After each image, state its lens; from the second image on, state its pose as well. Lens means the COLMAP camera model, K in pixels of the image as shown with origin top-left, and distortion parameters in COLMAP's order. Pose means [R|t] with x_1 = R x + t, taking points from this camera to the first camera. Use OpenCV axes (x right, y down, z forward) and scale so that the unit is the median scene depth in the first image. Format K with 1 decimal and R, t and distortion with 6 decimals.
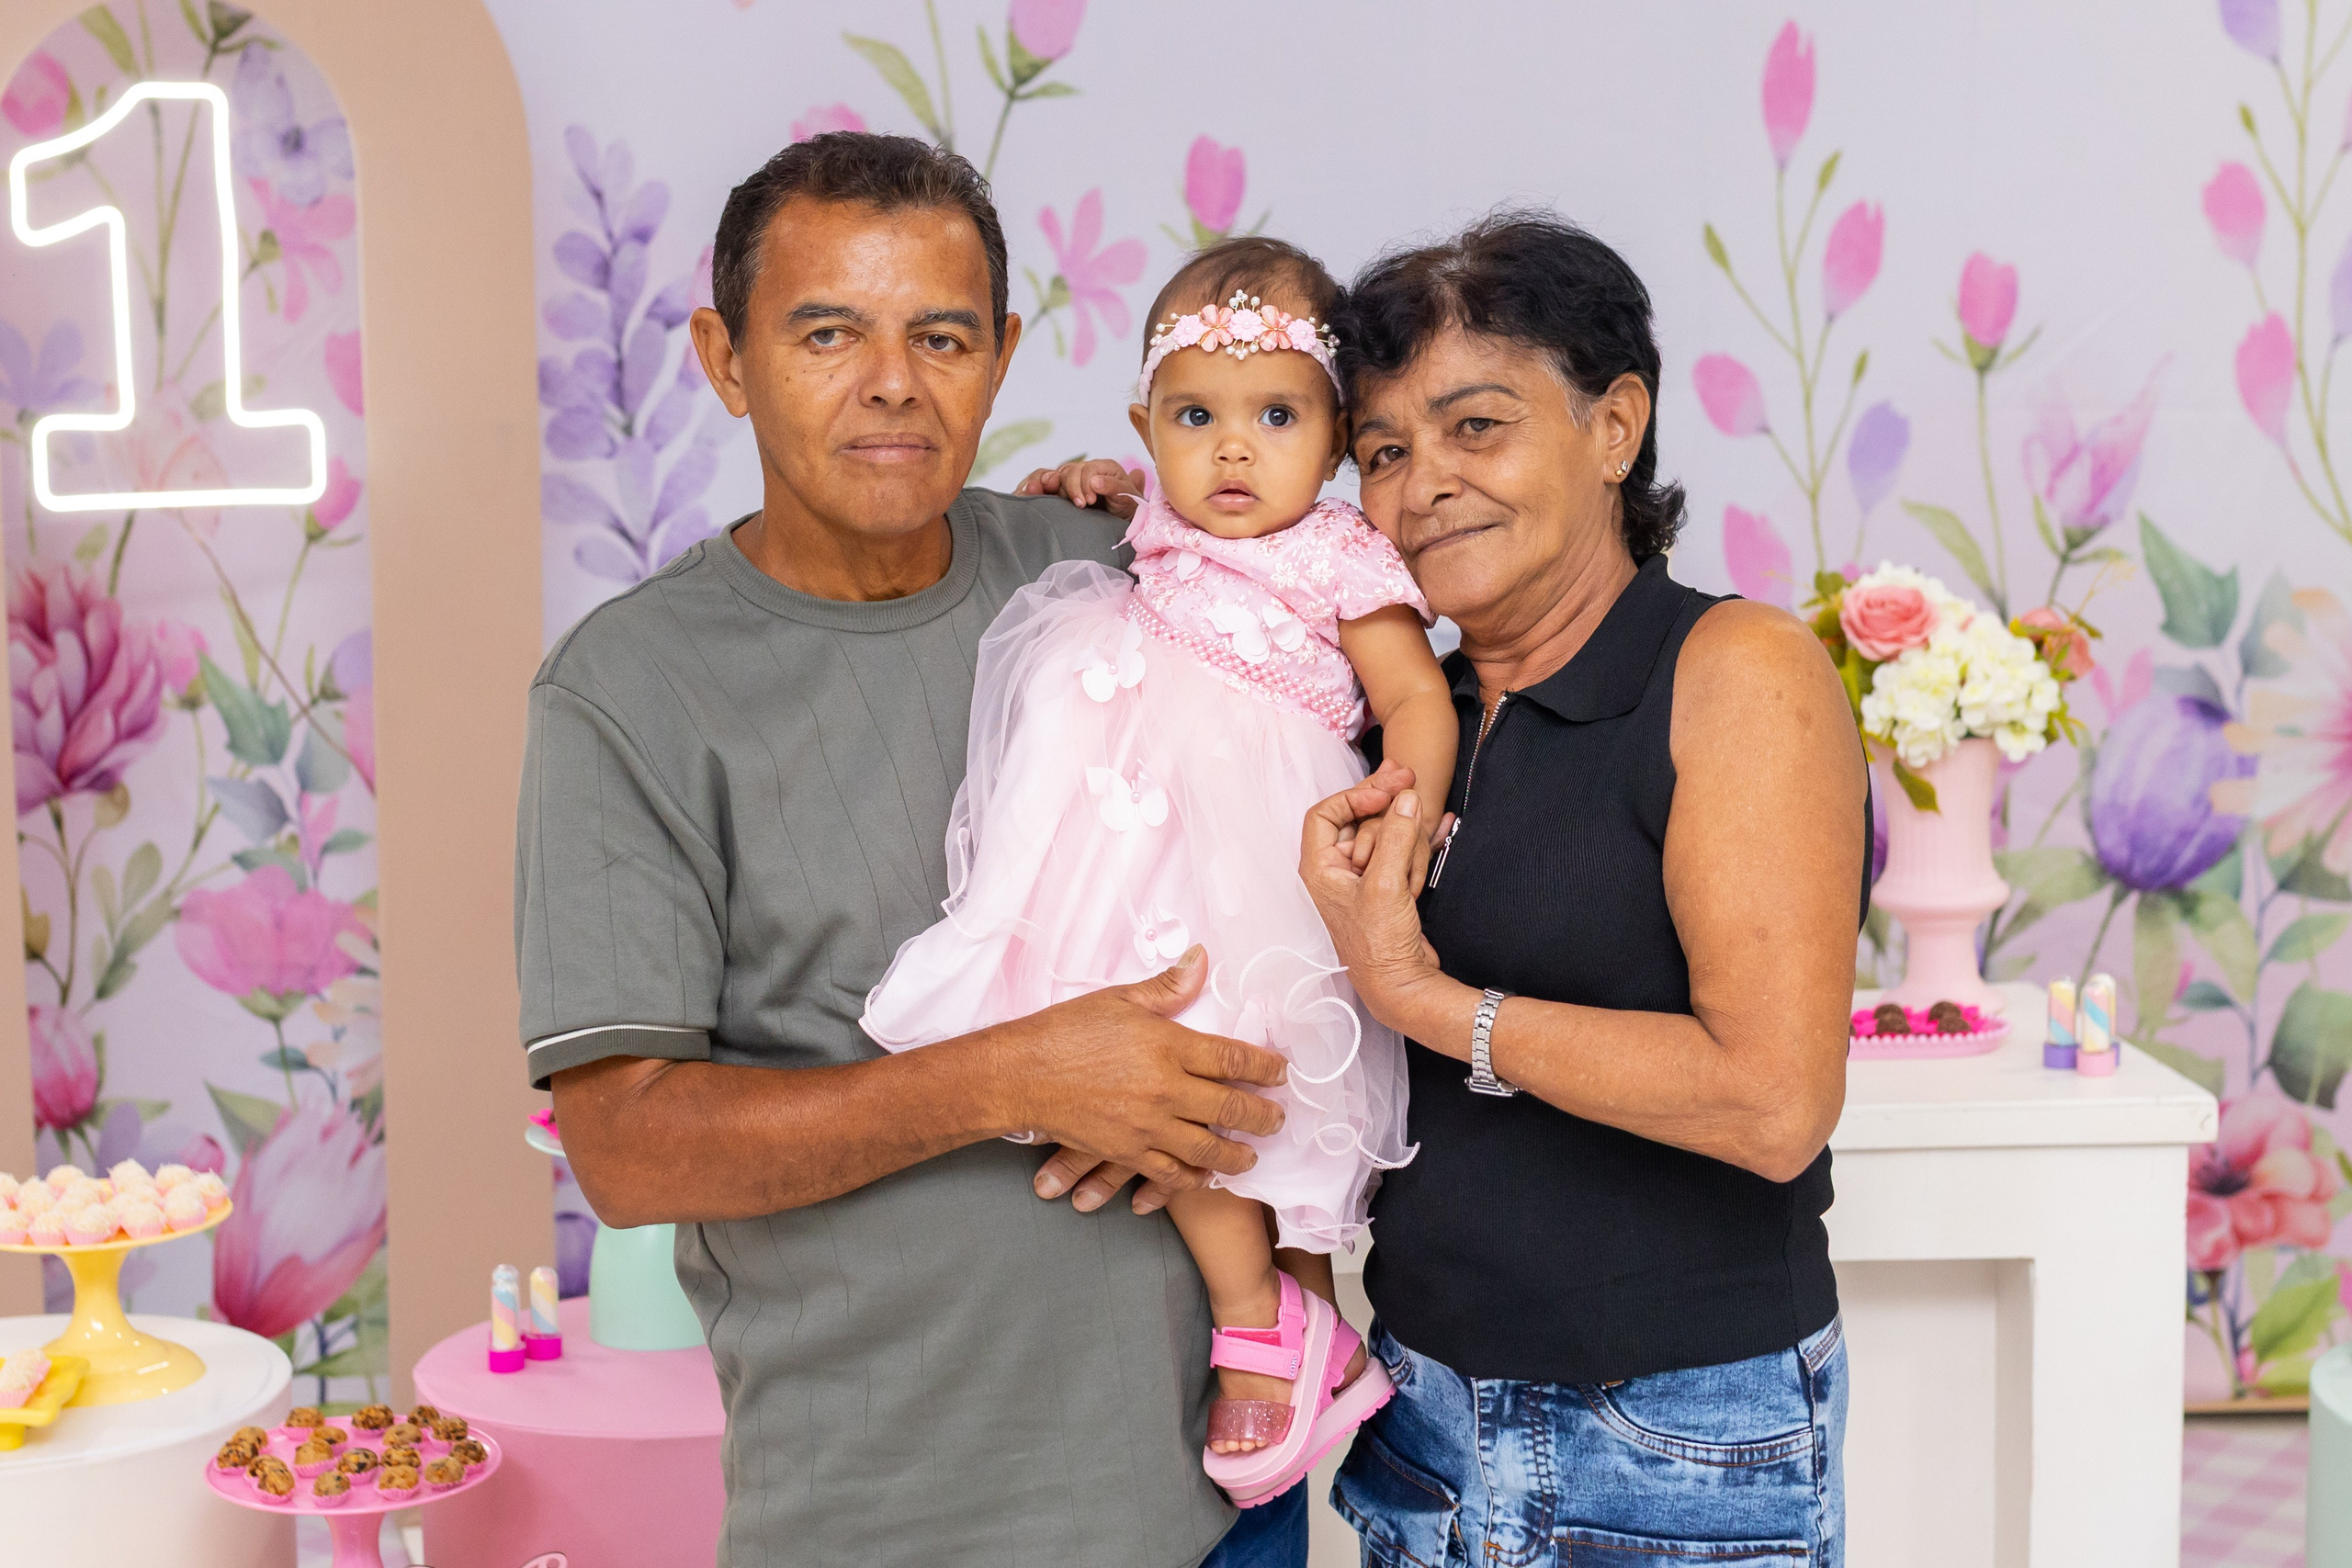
lens RADIAL K [[2258.4, 0, 1161.8], [0, 2258.4, 757.6], [0, 0, 1]] dist [-0.008385, 0.000000]
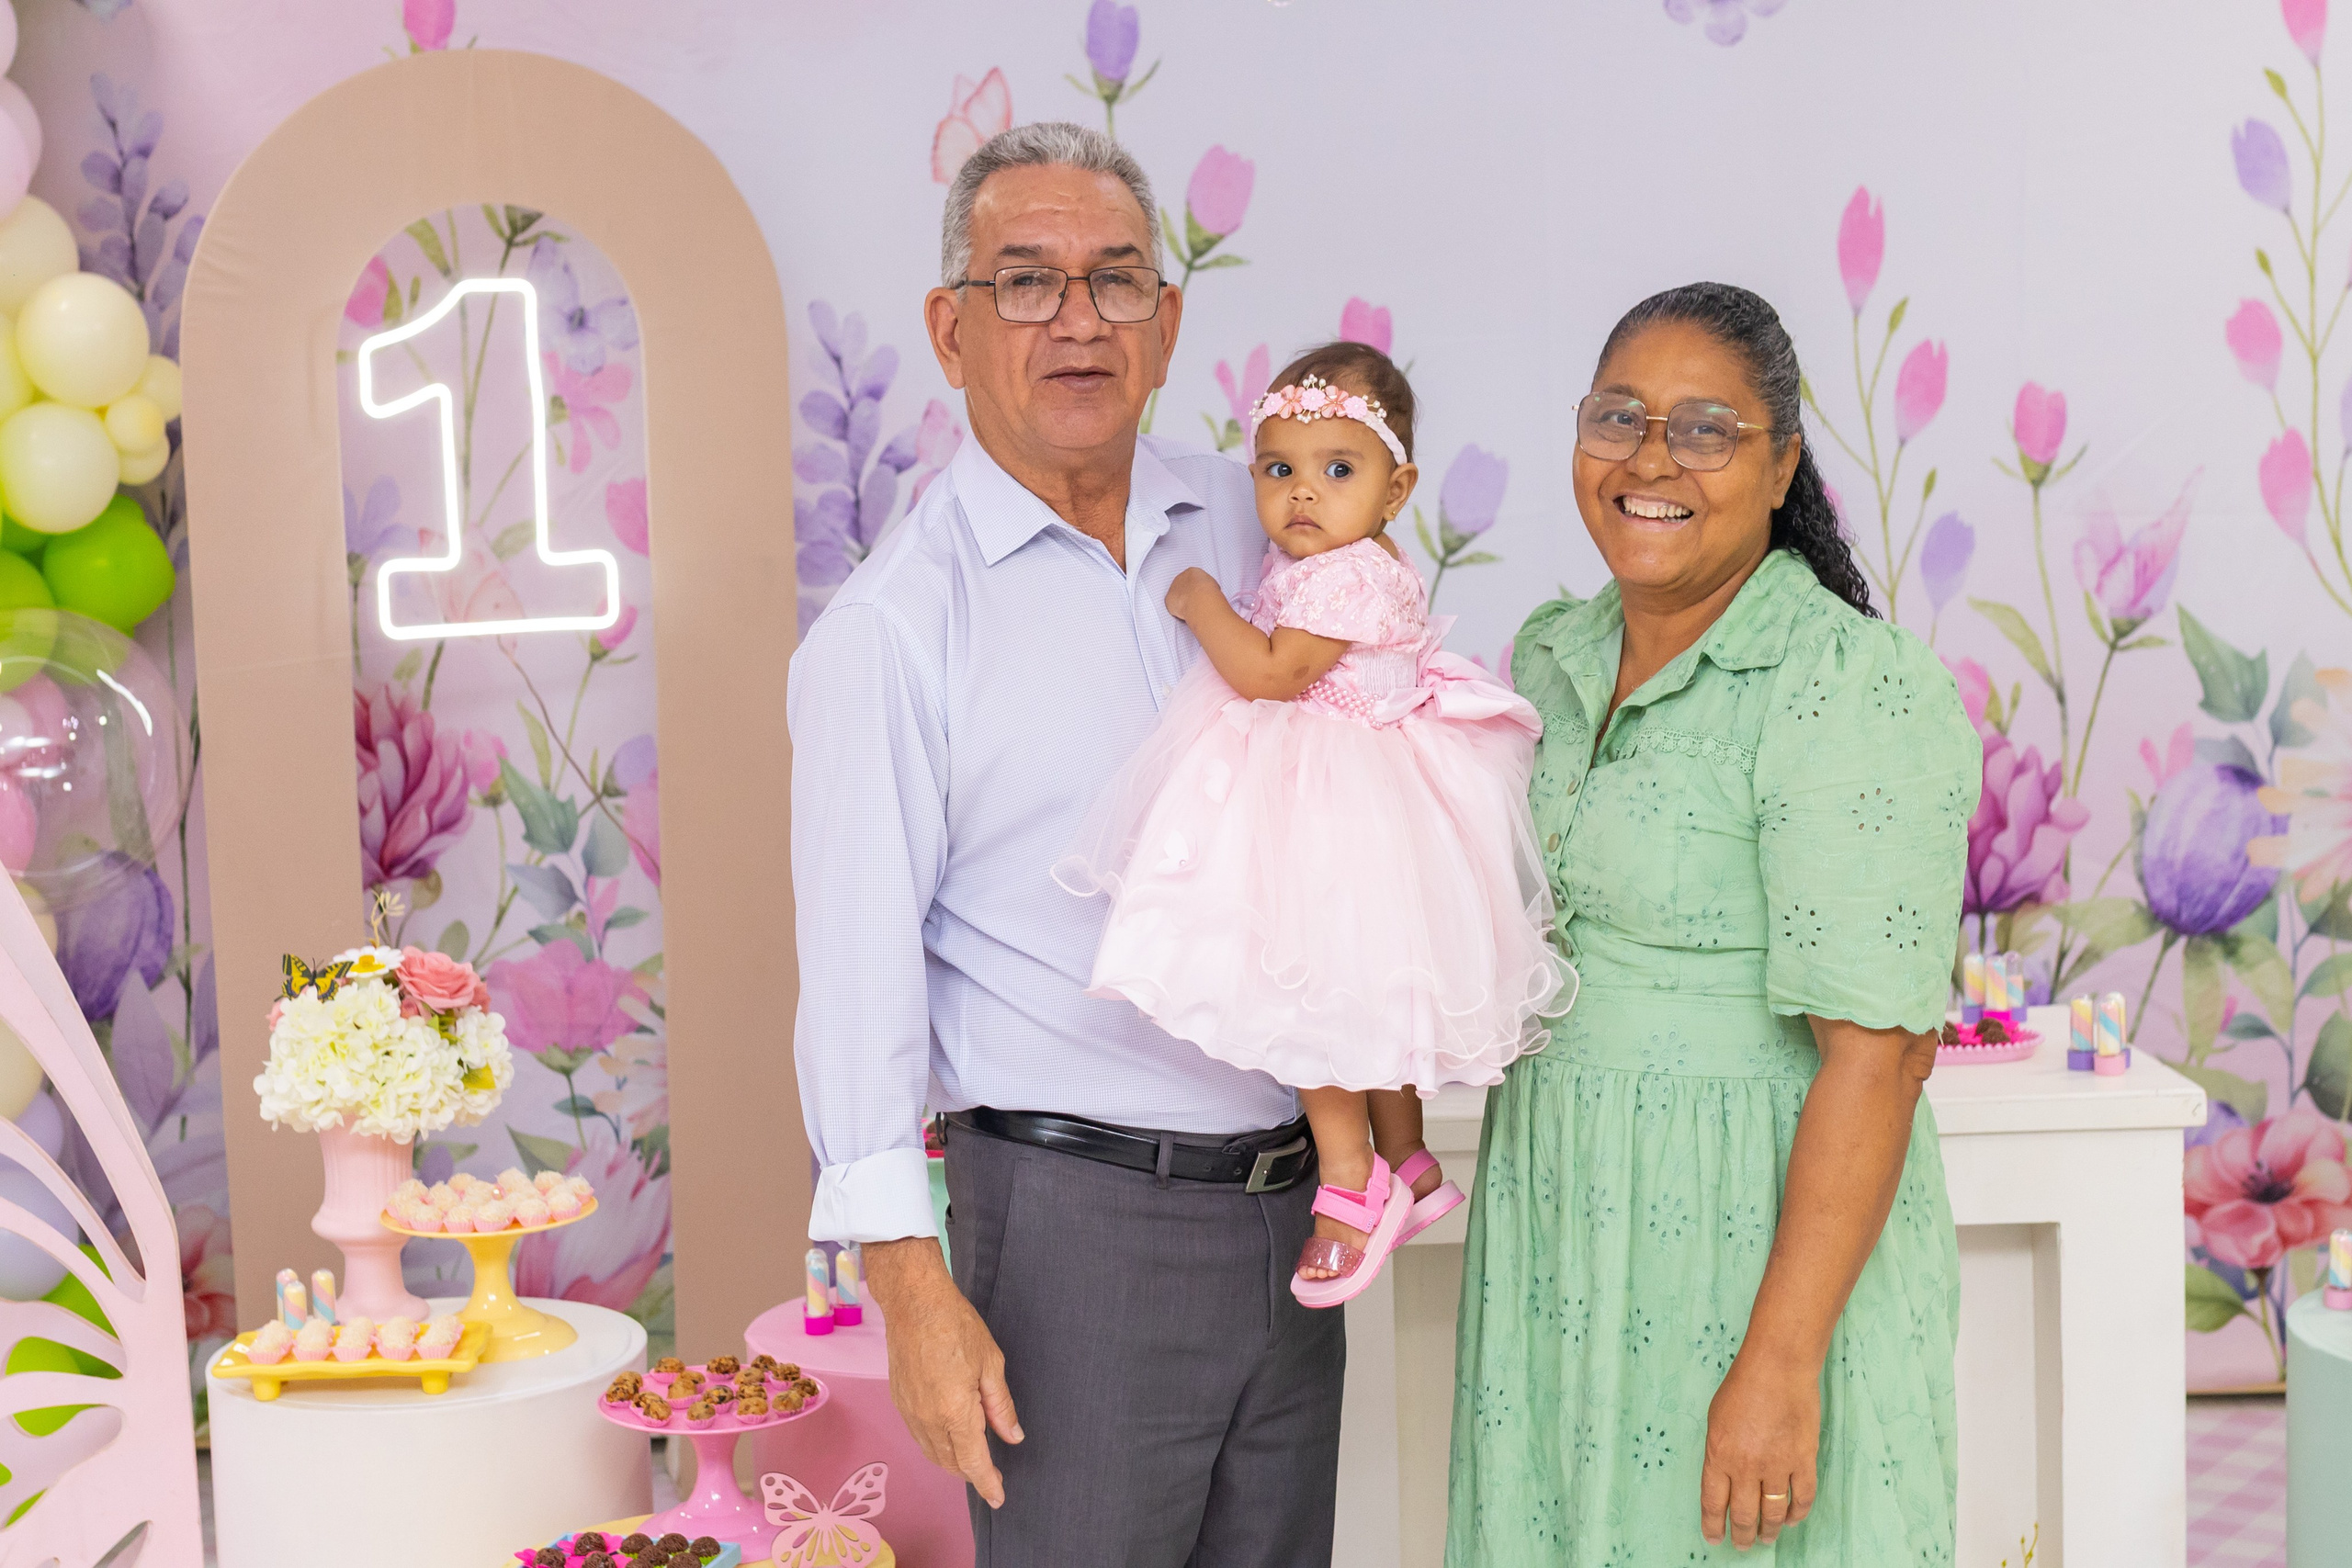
lens RADIAL K [[2366.2, 0, 1225.0], [0, 2366.2, 817.9], [0, 0, 1]] dist [-0.011877, 0.000000]
pose [[0.999547, -0.017277, -0.024632, -0.023018], [0.016943, 0.999763, -0.013697, 0.007878], [0.024863, 0.013273, 0.999603, -0.211374]]
